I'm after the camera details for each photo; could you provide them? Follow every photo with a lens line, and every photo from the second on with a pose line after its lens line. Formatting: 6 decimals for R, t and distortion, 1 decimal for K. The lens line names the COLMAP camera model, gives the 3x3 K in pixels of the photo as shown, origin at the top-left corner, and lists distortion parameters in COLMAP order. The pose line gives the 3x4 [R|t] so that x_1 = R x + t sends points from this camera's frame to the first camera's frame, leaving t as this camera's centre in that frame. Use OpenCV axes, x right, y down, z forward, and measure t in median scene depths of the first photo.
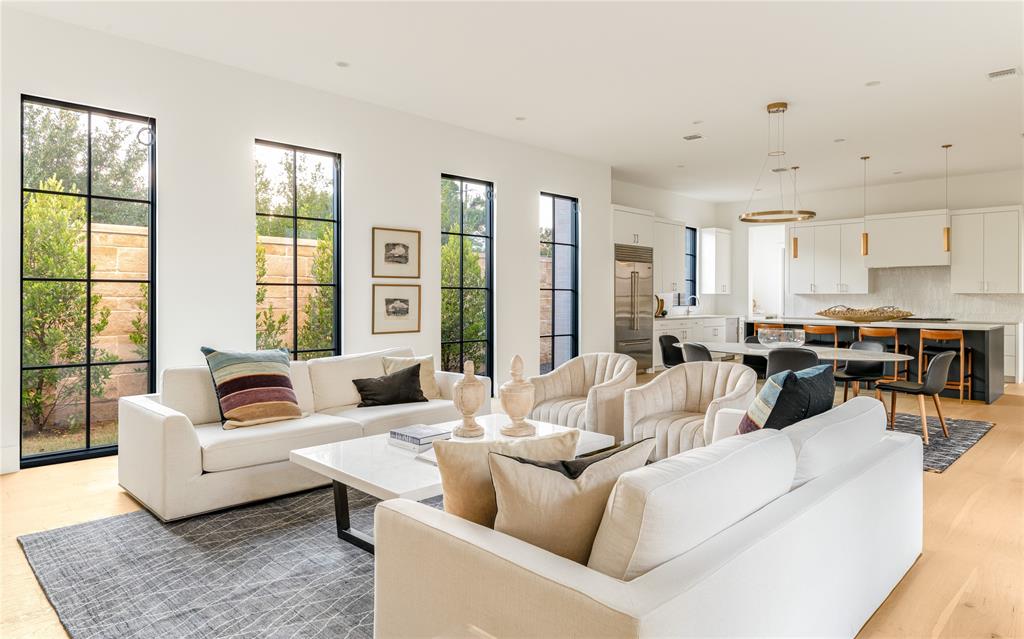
lens RADIAL K [[613.9, 0, 529.0], [0, 613.9, 294.8], [0, 0, 1]] dist [0.027199, 0.002543]
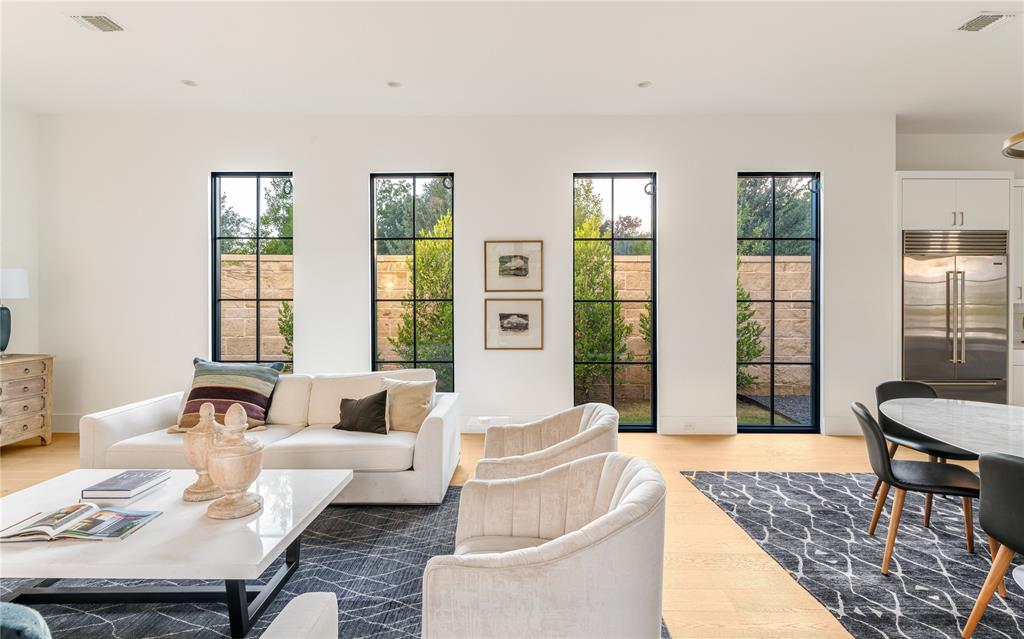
lens RADIAL K [[542.8, 0, 496.2], [0, 542.8, 321.4], [0, 0, 1]] dist [0.001052, -0.000487]
pose [[0.700673, 0.009379, -0.713421, 0.364063], [0.007115, 0.999772, 0.020132, 0.001326], [0.713447, -0.019182, 0.700446, 0.387362]]
